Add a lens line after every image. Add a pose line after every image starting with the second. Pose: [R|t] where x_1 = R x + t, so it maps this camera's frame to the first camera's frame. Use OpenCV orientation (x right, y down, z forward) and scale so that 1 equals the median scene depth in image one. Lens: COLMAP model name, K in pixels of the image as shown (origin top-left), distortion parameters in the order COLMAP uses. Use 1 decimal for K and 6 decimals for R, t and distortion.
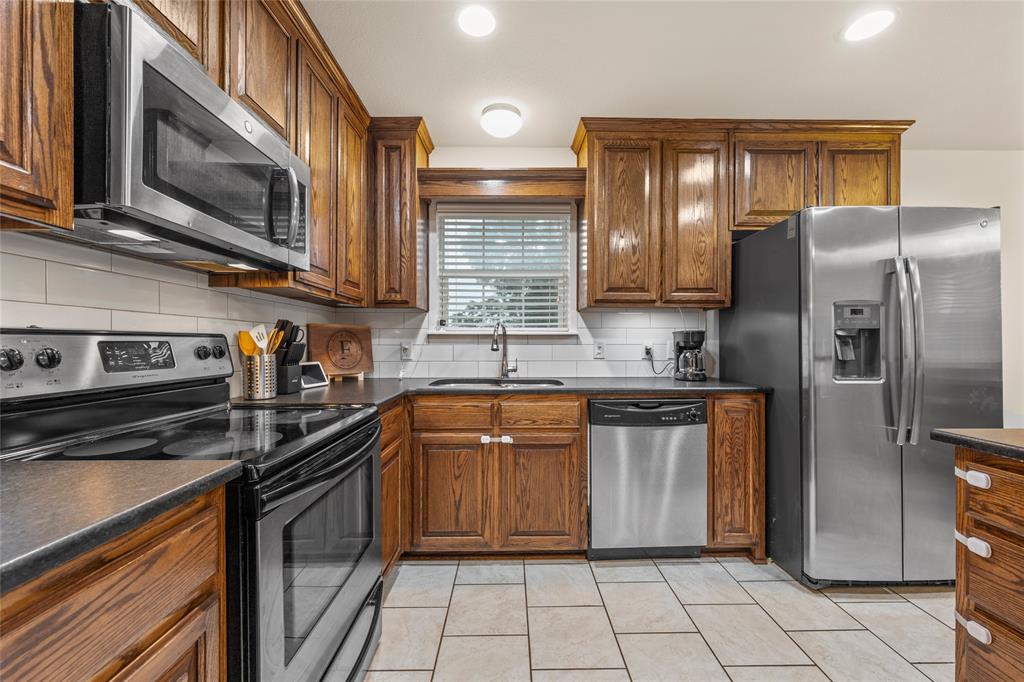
lens RADIAL K [[405.7, 0, 513.0], [0, 405.7, 345.7], [0, 0, 1]] dist [-0.000161, -0.000164]
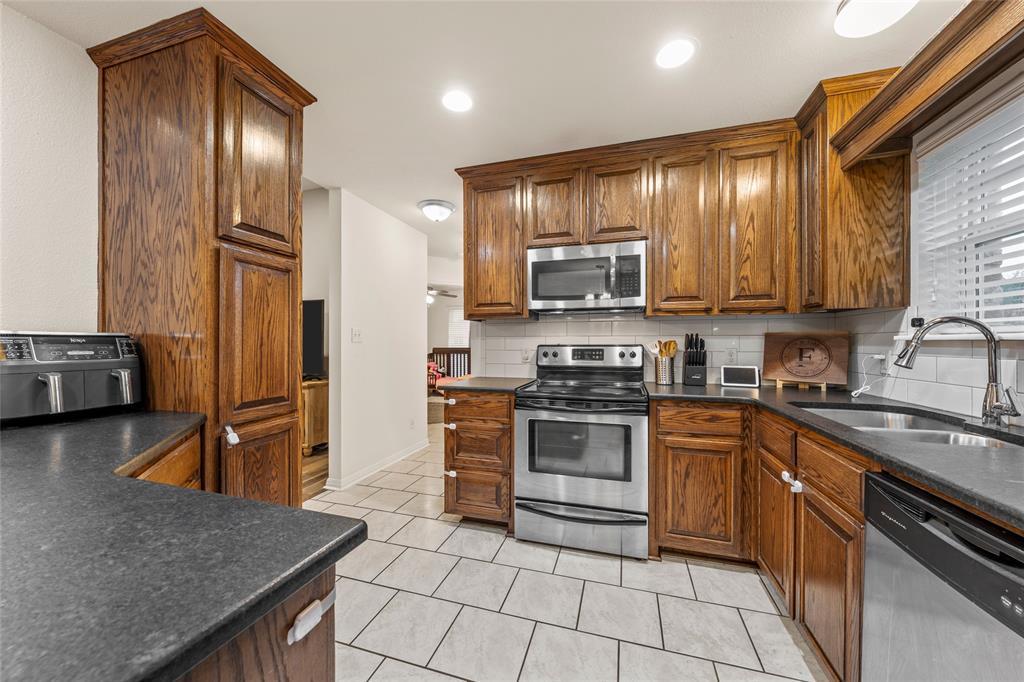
lens RADIAL K [[376.8, 0, 510.8], [0, 376.8, 340.2], [0, 0, 1]] dist [0.000336, 0.000021]
pose [[-0.295020, 0.001481, -0.955490, 0.793397], [-0.002695, 0.999994, 0.002382, -0.037166], [0.955487, 0.003278, -0.295014, 0.697654]]
